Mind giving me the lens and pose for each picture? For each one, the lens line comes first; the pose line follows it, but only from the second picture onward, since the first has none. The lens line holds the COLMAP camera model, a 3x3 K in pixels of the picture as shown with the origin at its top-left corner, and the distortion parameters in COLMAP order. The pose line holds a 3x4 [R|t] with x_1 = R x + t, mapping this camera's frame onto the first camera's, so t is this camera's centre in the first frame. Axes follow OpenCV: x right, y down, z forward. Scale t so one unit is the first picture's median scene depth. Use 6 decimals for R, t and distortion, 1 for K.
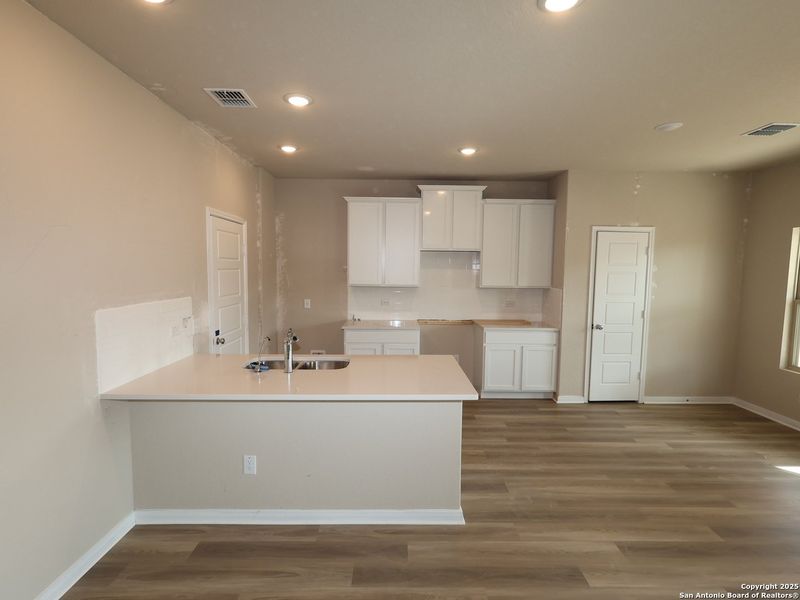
lens RADIAL K [[423.2, 0, 397.6], [0, 423.2, 300.7], [0, 0, 1]] dist [-0.006235, 0.002956]
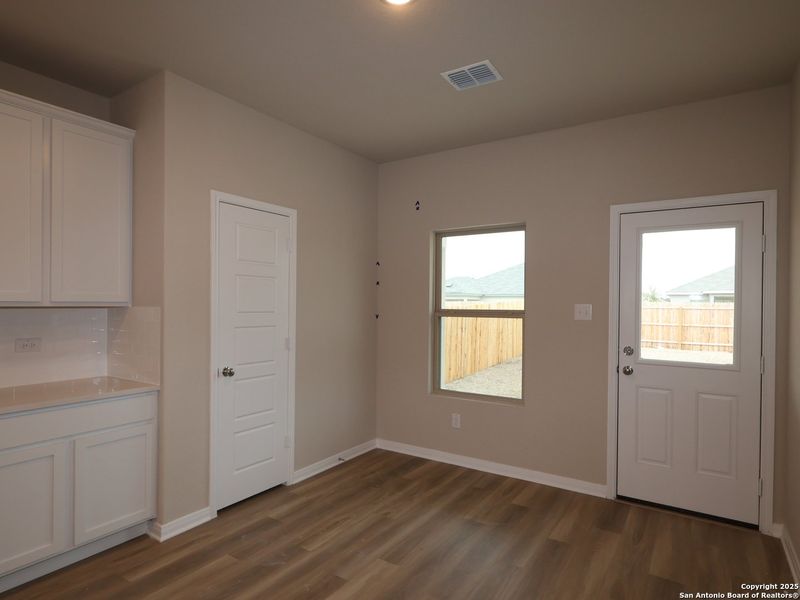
lens RADIAL K [[462.5, 0, 395.2], [0, 462.5, 304.1], [0, 0, 1]] dist [0.005178, -0.000408]
pose [[0.563588, -0.006075, 0.826033, 0.095222], [0.060764, 0.997569, -0.034122, 0.006804], [-0.823818, 0.069423, 0.562587, 0.469984]]
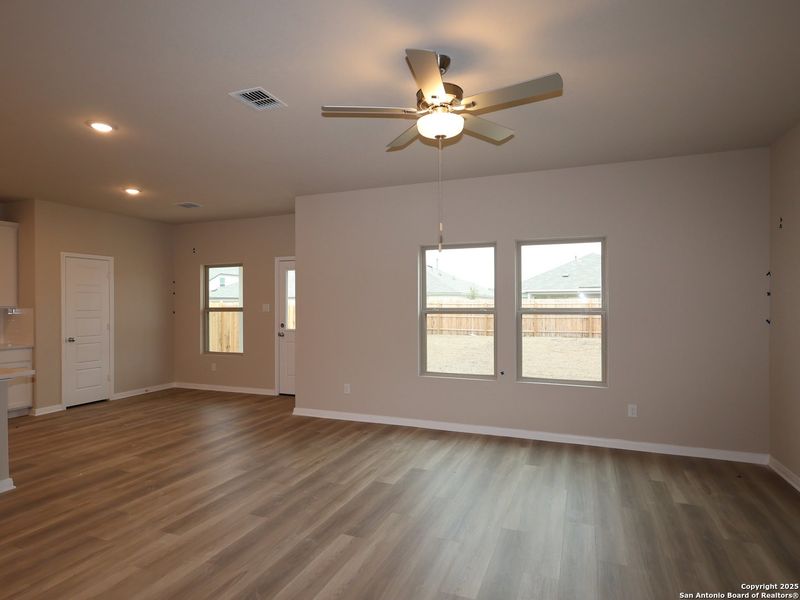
lens RADIAL K [[462.5, 0, 394.8], [0, 462.5, 301.3], [0, 0, 1]] dist [0.005178, -0.000408]
pose [[0.391877, -0.009442, 0.919969, -0.333816], [0.081826, 0.996342, -0.024629, 0.060617], [-0.916372, 0.084929, 0.391216, -0.297798]]
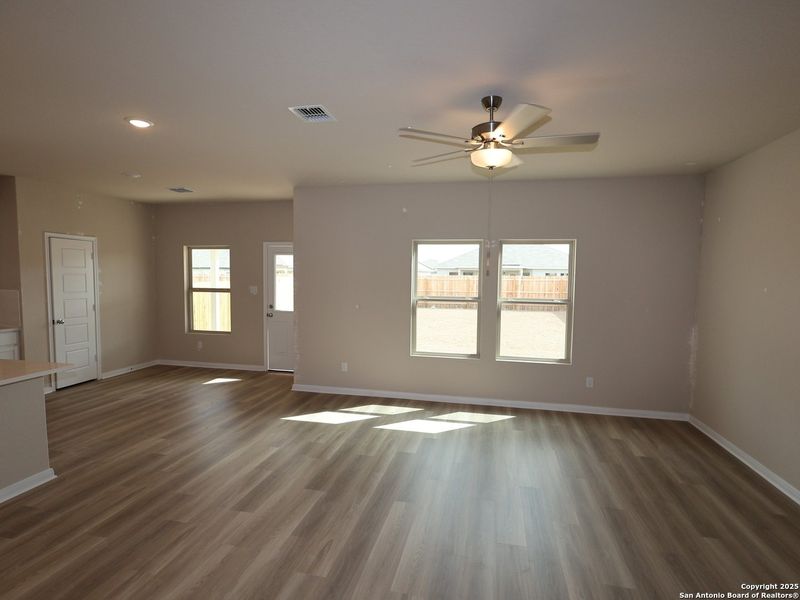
lens RADIAL K [[423.2, 0, 401.4], [0, 423.2, 300.0], [0, 0, 1]] dist [-0.006235, 0.002956]
pose [[0.230840, -0.068914, 0.970548, -0.409617], [0.068305, 0.996175, 0.054488, 0.004272], [-0.970591, 0.053715, 0.234665, -0.163222]]
